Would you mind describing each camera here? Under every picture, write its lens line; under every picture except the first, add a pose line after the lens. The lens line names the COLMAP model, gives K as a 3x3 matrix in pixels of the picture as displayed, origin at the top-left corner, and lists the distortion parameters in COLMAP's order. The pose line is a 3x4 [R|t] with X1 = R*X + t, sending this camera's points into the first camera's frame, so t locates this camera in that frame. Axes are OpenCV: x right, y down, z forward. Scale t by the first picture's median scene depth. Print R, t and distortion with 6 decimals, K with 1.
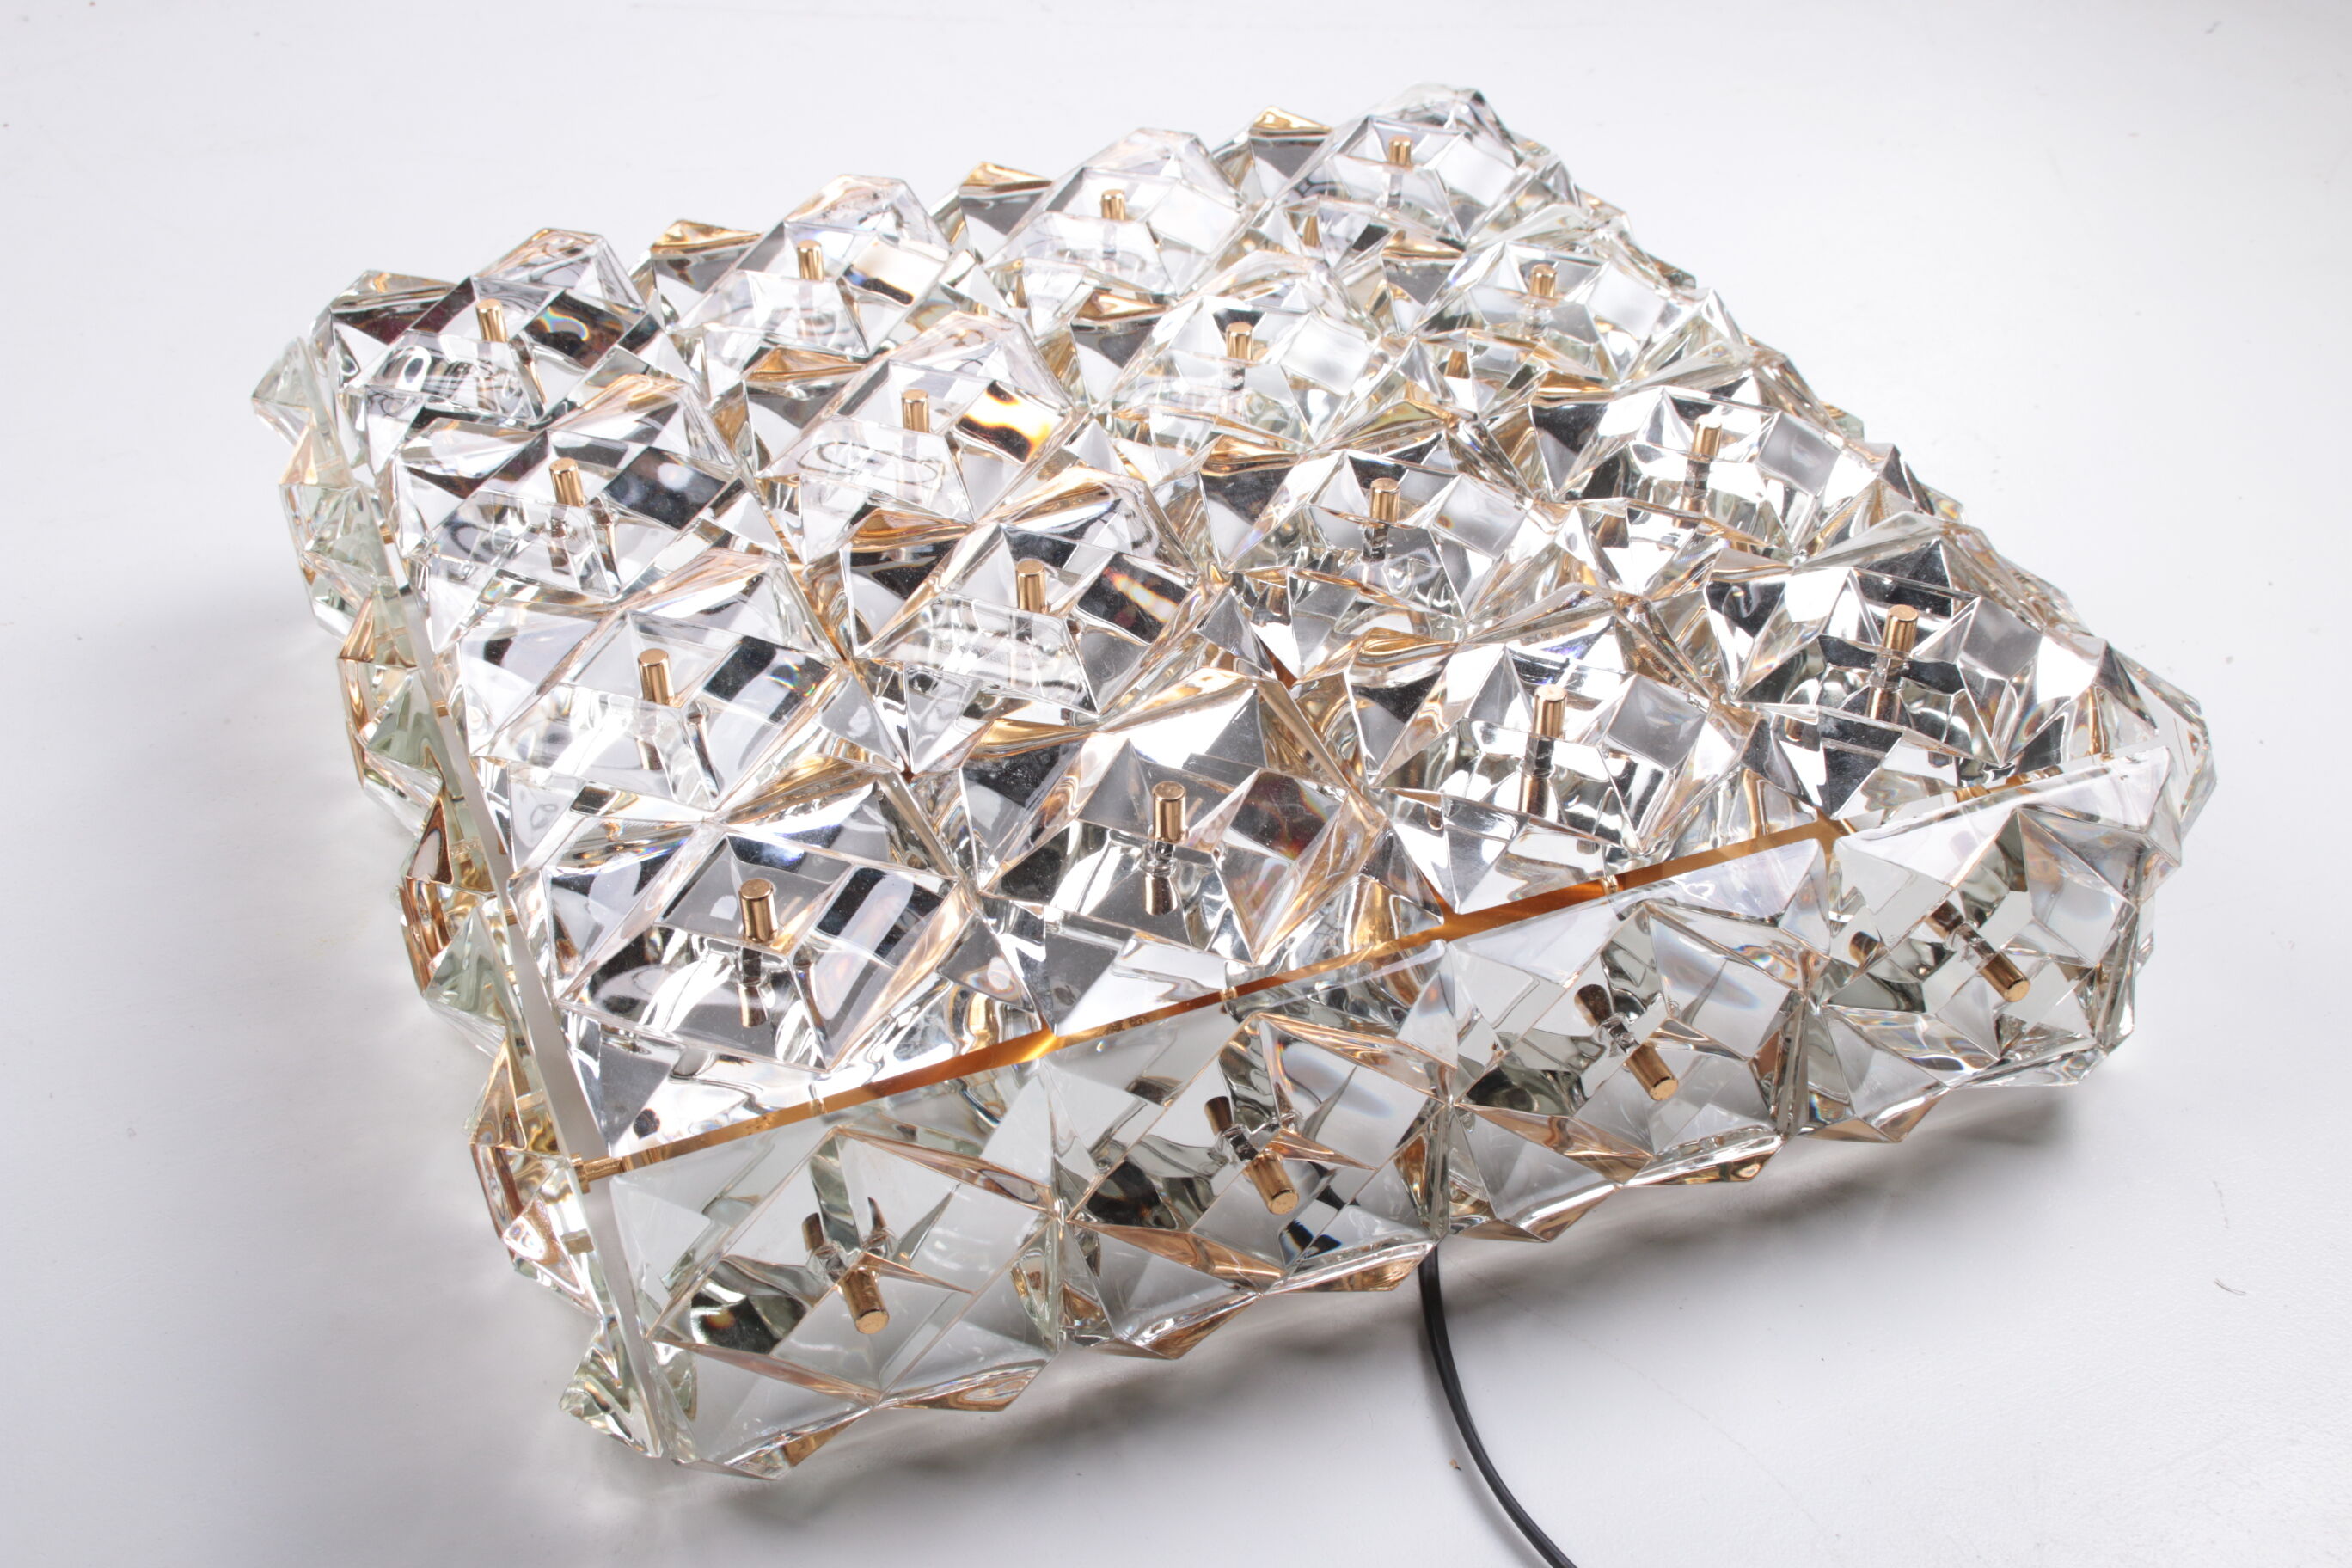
lens RADIAL K [[3217.2, 0, 1176.0], [0, 3217.2, 784.0], [0, 0, 1]] dist [-0.059797, -0.007221]
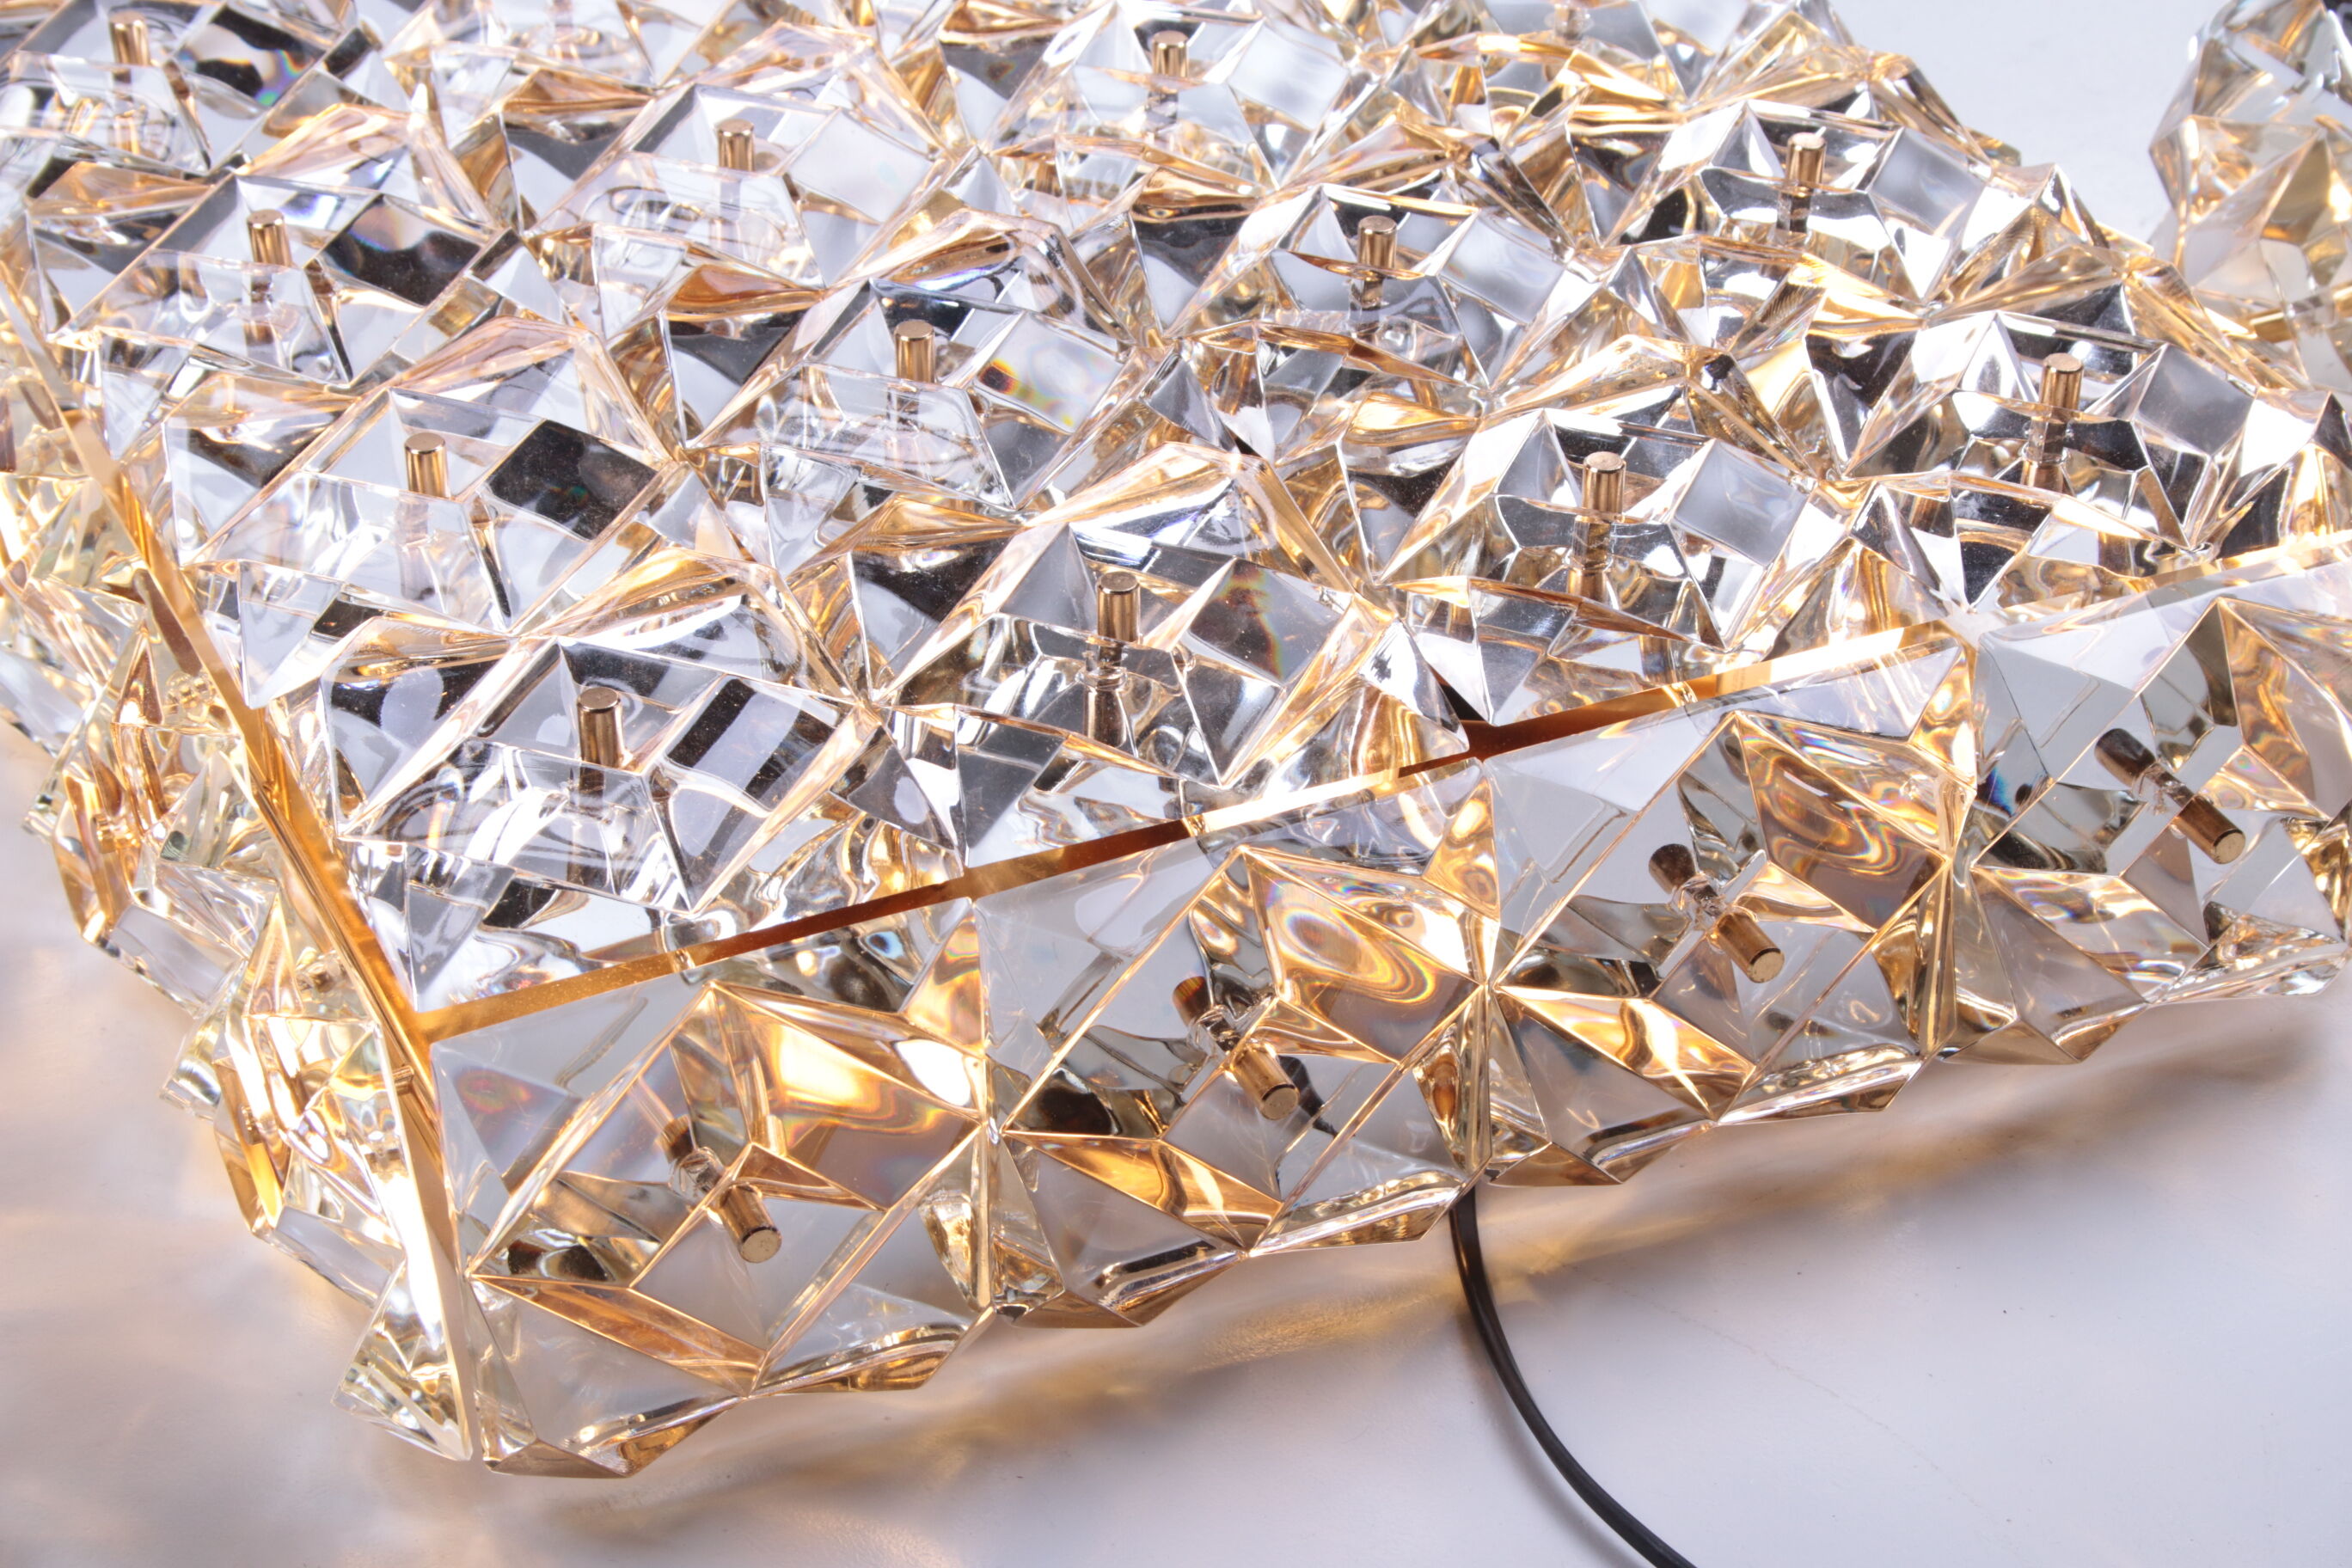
lens RADIAL K [[5762.0, 0, 1176.0], [0, 5762.0, 784.0], [0, 0, 1]] dist [0.187359, -1.072569]
pose [[0.998784, -0.017870, 0.045947, -0.048170], [0.020544, 0.998082, -0.058390, 0.119564], [-0.044816, 0.059263, 0.997236, -0.349481]]
